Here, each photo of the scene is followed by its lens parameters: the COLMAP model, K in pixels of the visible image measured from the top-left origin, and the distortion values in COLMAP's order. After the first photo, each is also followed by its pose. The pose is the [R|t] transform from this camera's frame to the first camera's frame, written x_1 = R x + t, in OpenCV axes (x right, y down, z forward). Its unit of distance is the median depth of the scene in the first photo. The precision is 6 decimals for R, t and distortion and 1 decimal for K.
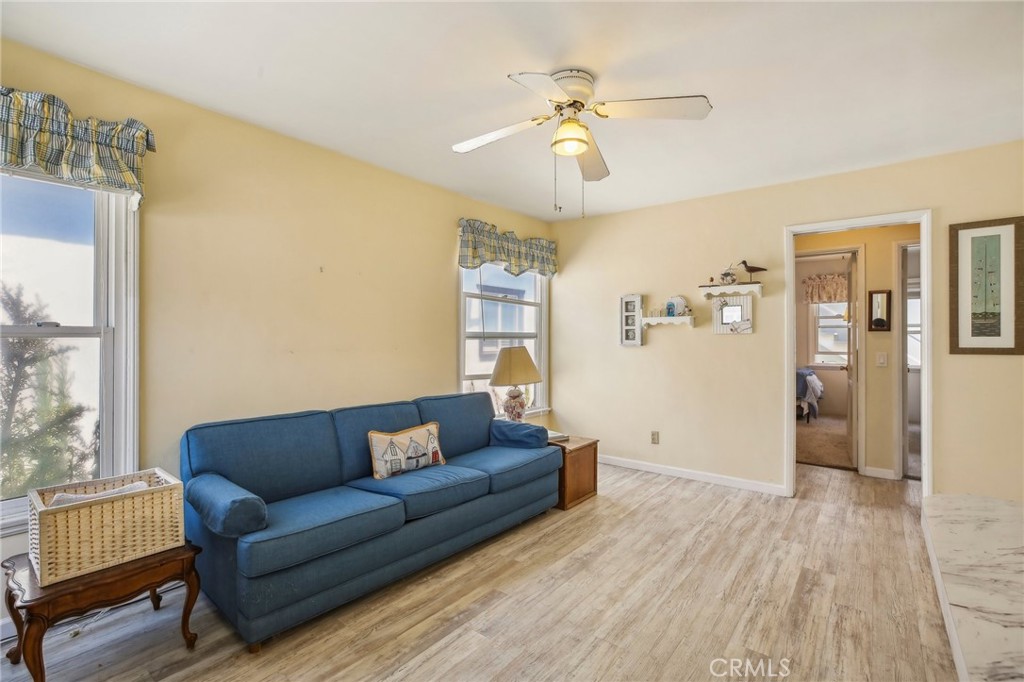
lens RADIAL K [[464.7, 0, 508.9], [0, 464.7, 334.9], [0, 0, 1]] dist [-0.025137, 0.008252]
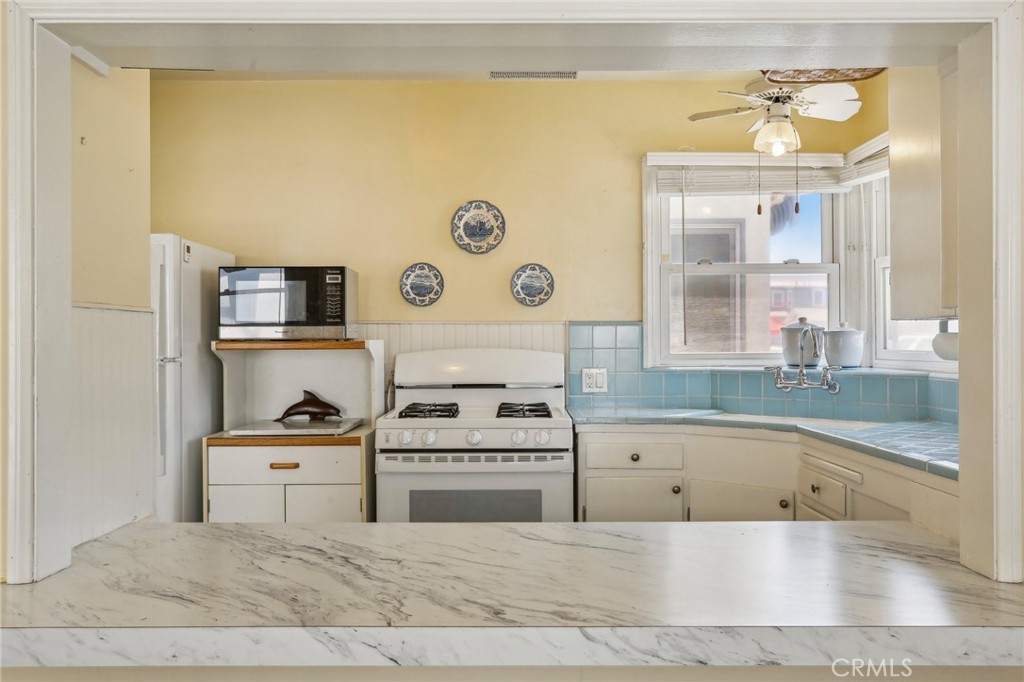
lens RADIAL K [[886.9, 0, 513.1], [0, 886.9, 345.2], [0, 0, 1]] dist [-0.009828, 0.004018]
pose [[-0.630077, -0.000632, 0.776532, -0.196953], [-0.000810, 1.000000, 0.000156, 0.010044], [-0.776532, -0.000531, -0.630078, 0.677009]]
